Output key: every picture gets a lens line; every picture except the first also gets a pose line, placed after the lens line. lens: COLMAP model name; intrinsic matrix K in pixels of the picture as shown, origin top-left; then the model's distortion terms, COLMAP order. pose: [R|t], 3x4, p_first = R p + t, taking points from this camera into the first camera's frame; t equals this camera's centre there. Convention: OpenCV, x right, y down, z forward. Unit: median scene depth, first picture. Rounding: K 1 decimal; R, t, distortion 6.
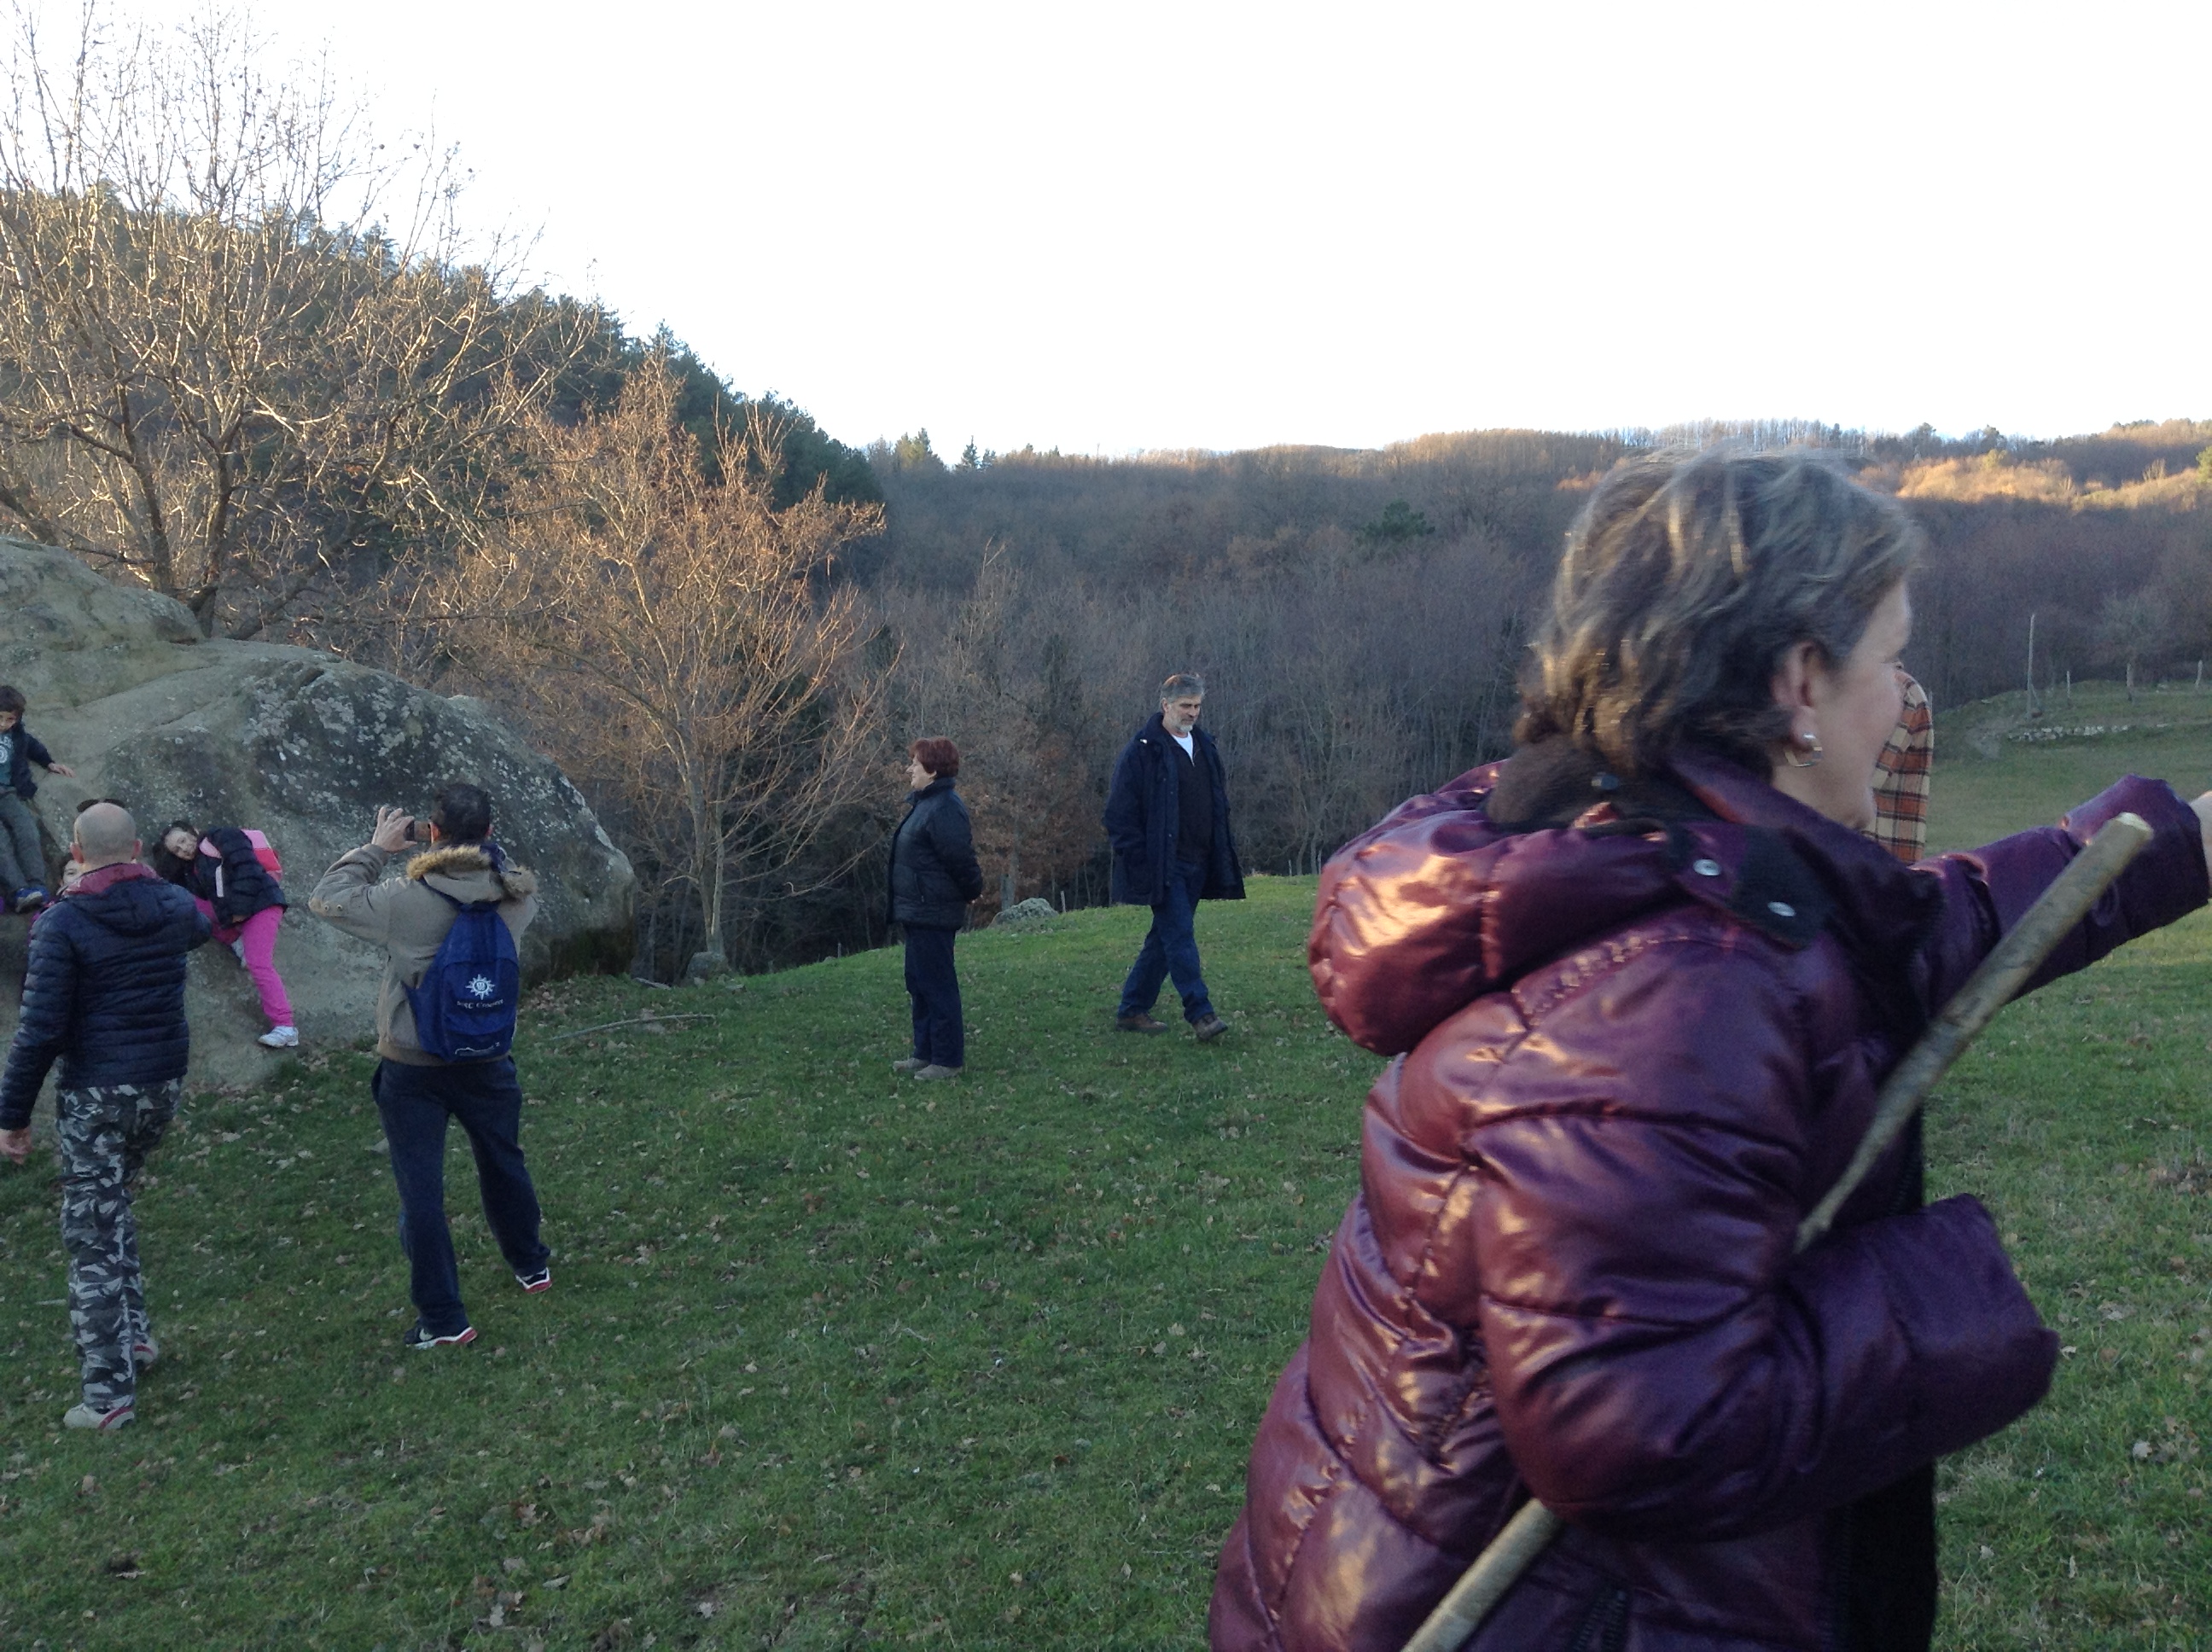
lens RADIAL K [[1958.7, 0, 1113.1], [0, 1958.7, 865.1], [0, 0, 1]] dist [0.083719, -0.149870]
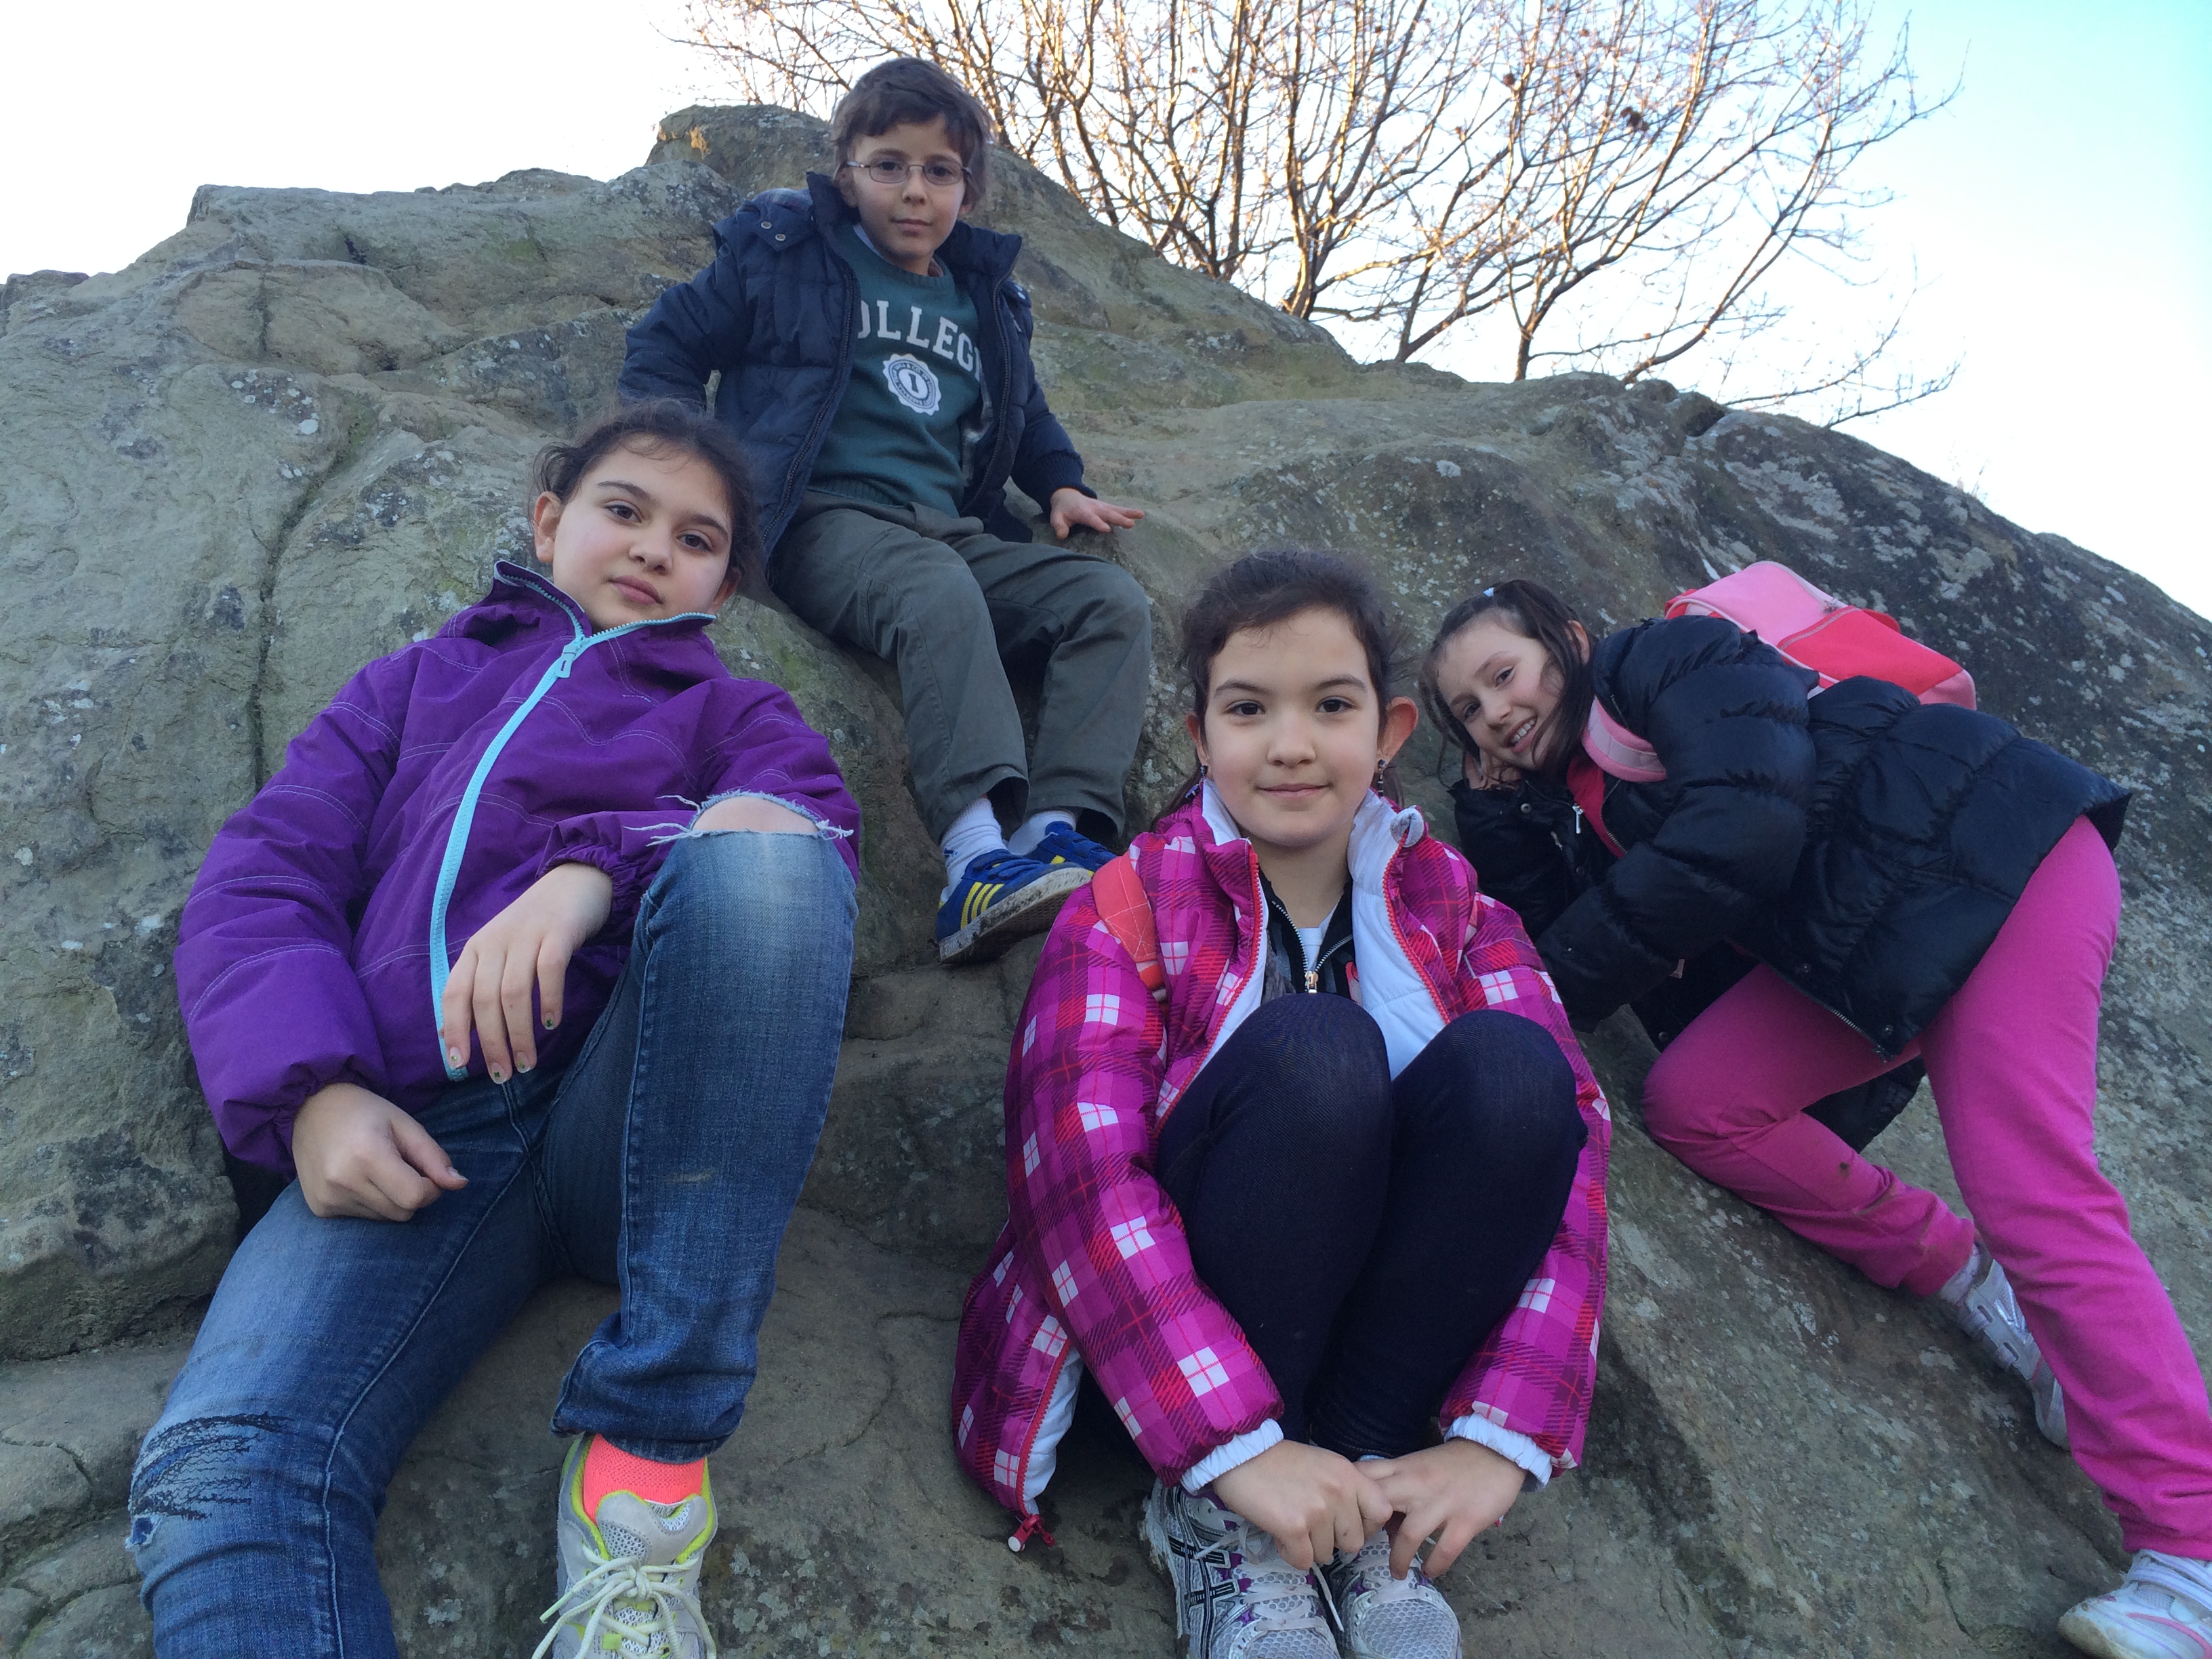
lens RADIAL K [[1937.6, 0, 1106.9], [0, 1937.6, 808.0], [0, 0, 1]] dist [0.088250, -0.113084]
pose [[0.907024, -0.087521, -0.411883, -0.367130], [0.007571, 0.981393, -0.191862, 0.038447], [0.421011, 0.170905, 0.890809, 0.664643]]
